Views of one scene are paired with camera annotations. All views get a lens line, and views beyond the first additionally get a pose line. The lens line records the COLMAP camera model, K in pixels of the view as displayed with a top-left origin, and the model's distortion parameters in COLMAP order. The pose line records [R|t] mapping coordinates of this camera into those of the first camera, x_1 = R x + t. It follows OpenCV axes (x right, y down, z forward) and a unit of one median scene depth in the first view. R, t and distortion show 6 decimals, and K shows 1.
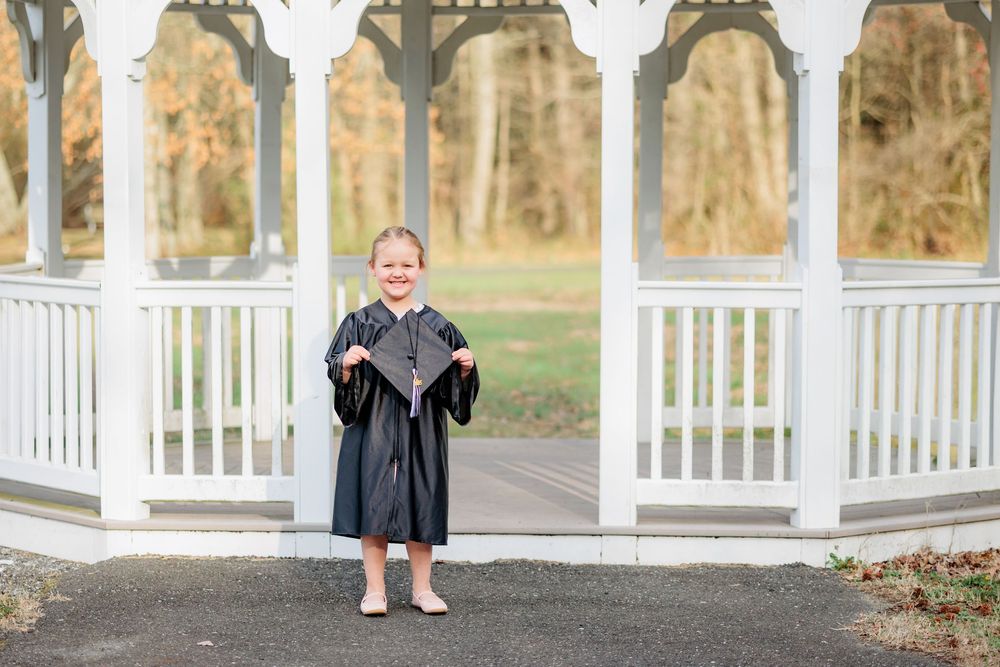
lens RADIAL K [[2728.8, 0, 500.0], [0, 2728.8, 333.5], [0, 0, 1]] dist [-0.045184, 0.995931]
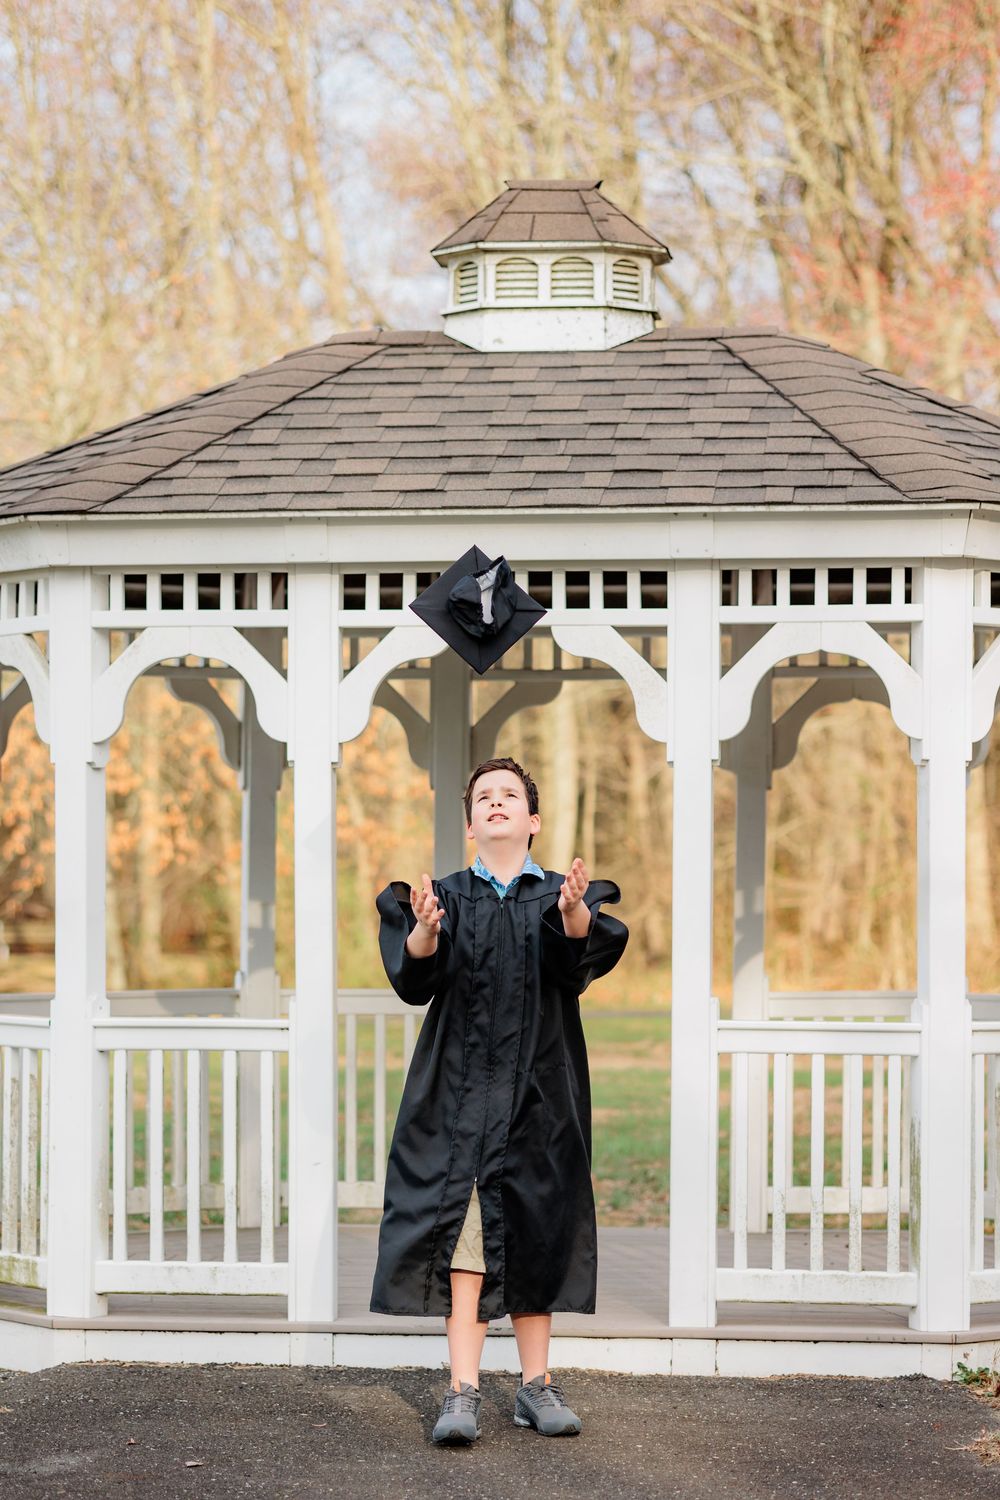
lens RADIAL K [[4093.2, 0, 500.0], [0, 4093.2, 750.0], [0, 0, 1]] dist [-0.045184, 0.995931]
pose [[0.999698, 0.002311, -0.024451, 0.015649], [-0.004464, 0.996075, -0.088398, 0.008259], [0.024151, 0.088480, 0.995785, -0.208360]]
